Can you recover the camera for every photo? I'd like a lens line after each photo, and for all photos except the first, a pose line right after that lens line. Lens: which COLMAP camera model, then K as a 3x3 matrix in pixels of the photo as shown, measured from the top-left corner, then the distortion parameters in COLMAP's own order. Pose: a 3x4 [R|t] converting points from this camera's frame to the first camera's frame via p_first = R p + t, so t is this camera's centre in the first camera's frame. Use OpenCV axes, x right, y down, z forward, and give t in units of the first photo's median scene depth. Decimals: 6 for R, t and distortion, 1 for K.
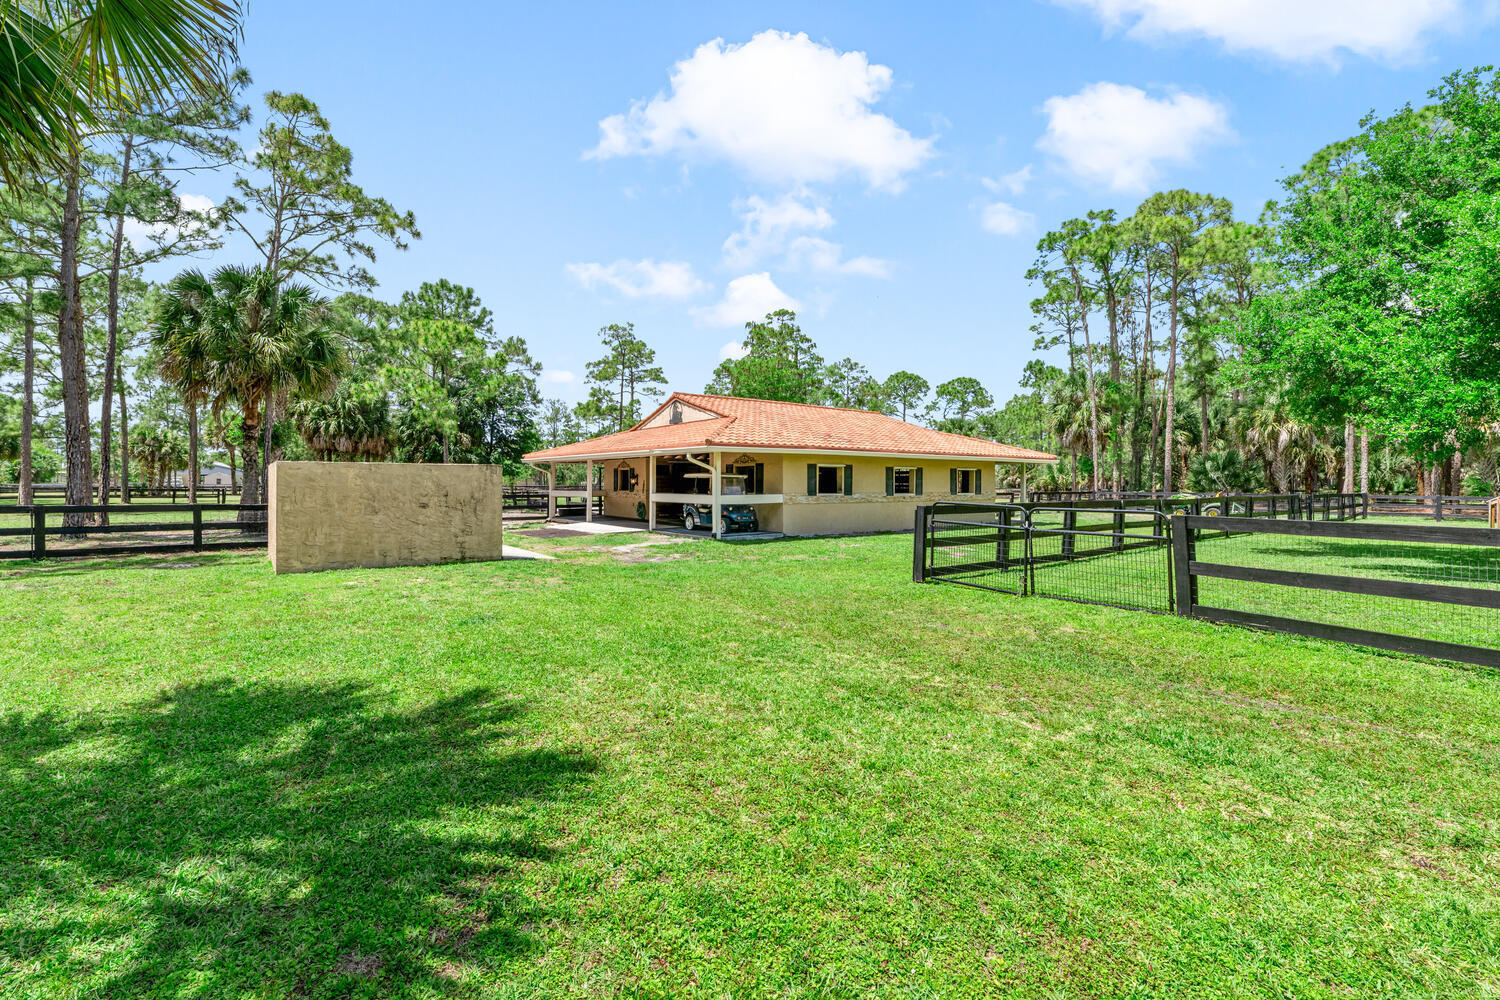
lens RADIAL K [[640.6, 0, 749.1], [0, 640.6, 487.6], [0, 0, 1]] dist [-0.002350, -0.000007]
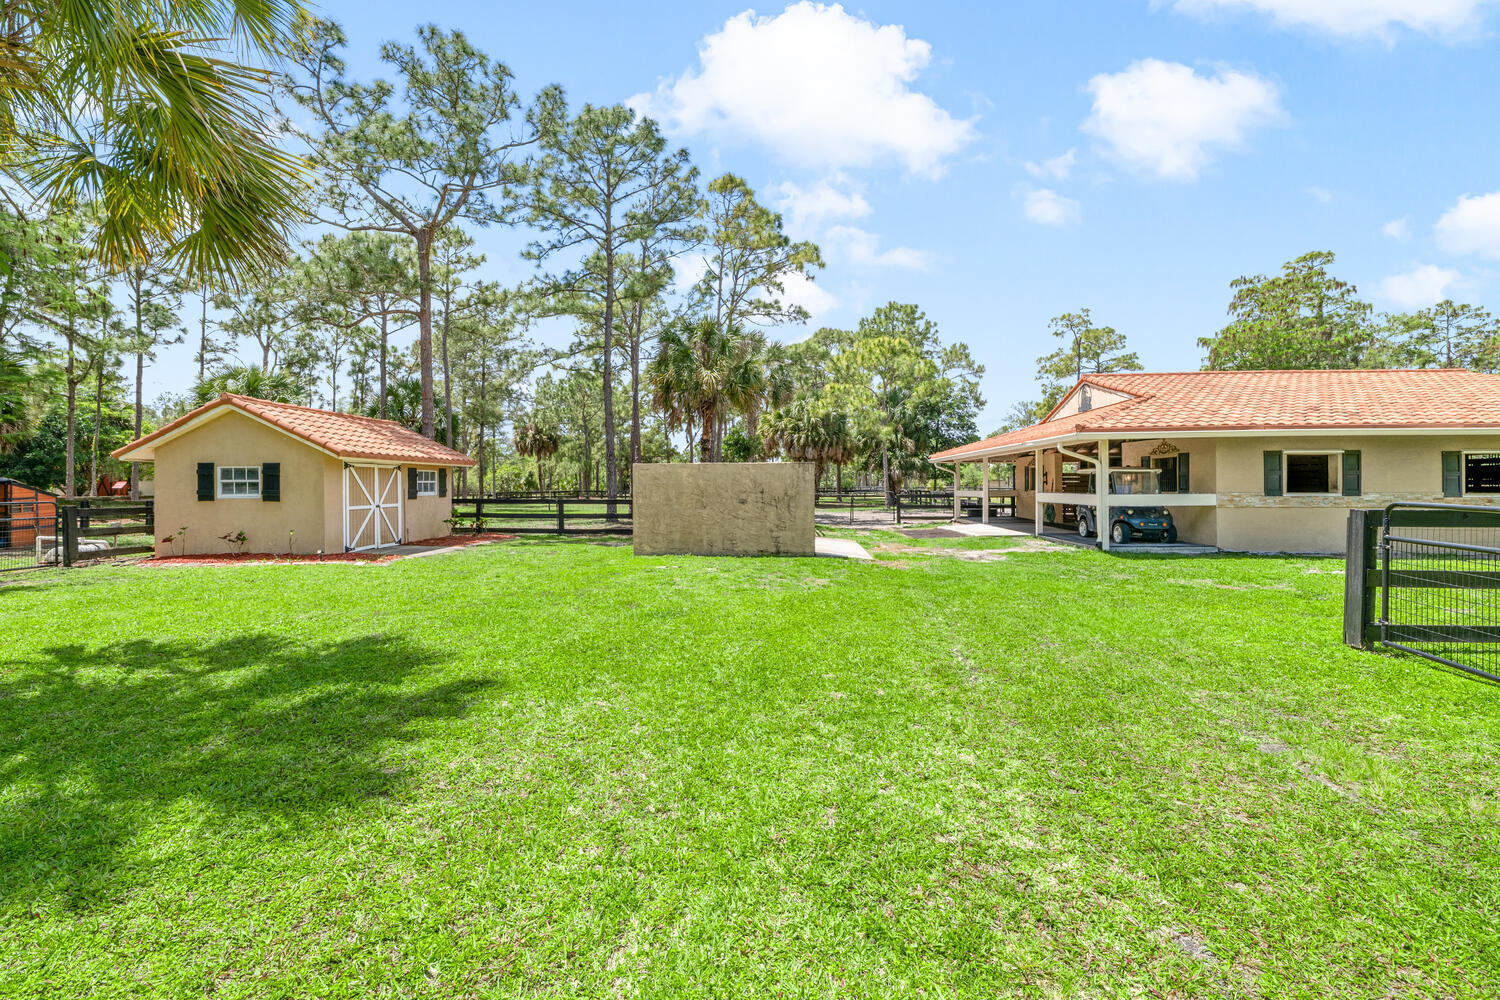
lens RADIAL K [[612.0, 0, 749.5], [0, 612.0, 472.7], [0, 0, 1]] dist [0.015281, -0.014146]
pose [[0.758134, -0.019946, -0.651794, 0.099474], [0.002758, 0.999621, -0.027382, 0.003987], [0.652093, 0.018962, 0.757902, 0.115966]]
